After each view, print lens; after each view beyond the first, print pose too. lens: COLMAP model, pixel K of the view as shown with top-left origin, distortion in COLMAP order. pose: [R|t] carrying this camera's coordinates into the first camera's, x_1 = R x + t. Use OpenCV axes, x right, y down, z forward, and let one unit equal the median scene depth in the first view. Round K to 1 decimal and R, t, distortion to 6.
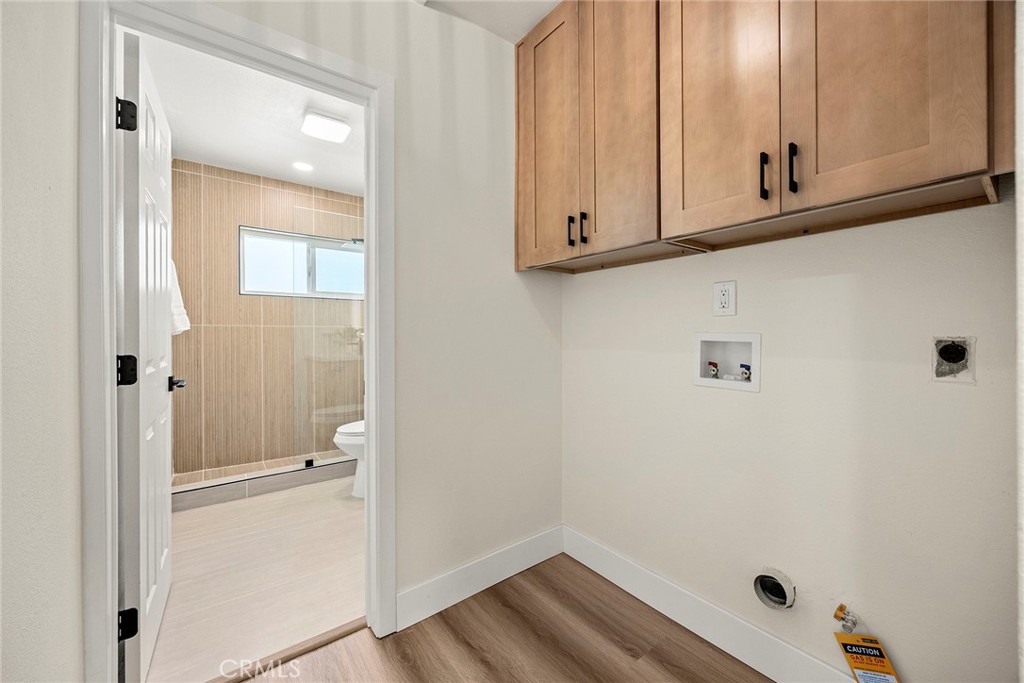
lens RADIAL K [[398.0, 0, 511.1], [0, 398.0, 340.2], [0, 0, 1]] dist [-0.000270, 0.000208]
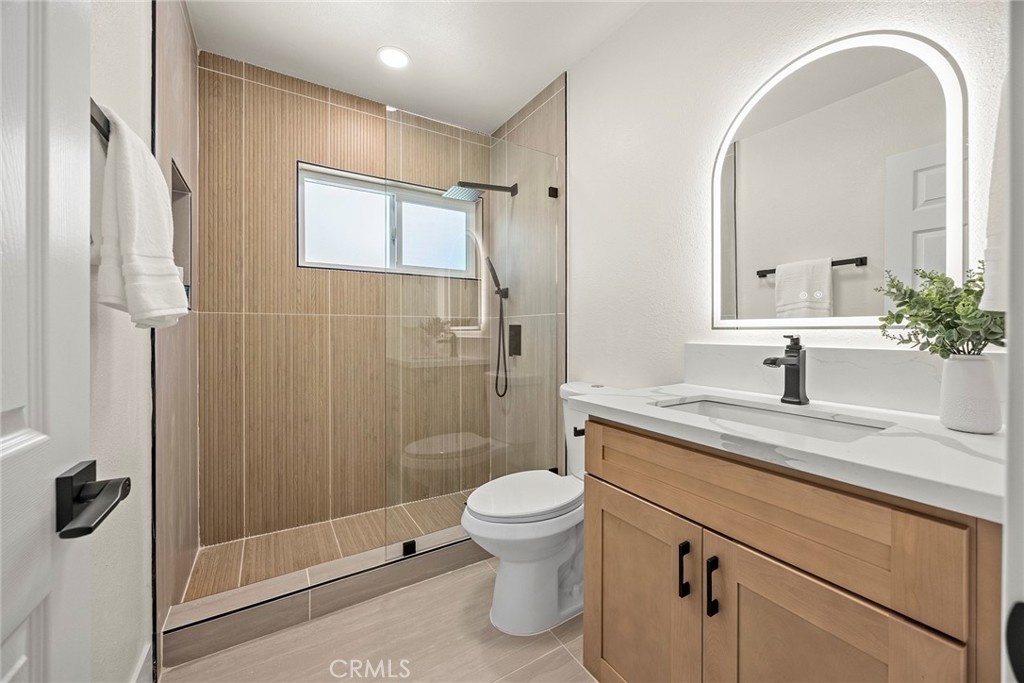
lens RADIAL K [[398.0, 0, 513.5], [0, 398.0, 335.4], [0, 0, 1]] dist [-0.000270, 0.000208]
pose [[0.995070, 0.003487, -0.099114, -0.255707], [-0.003340, 0.999993, 0.001643, -0.004029], [0.099119, -0.001304, 0.995075, 0.372016]]
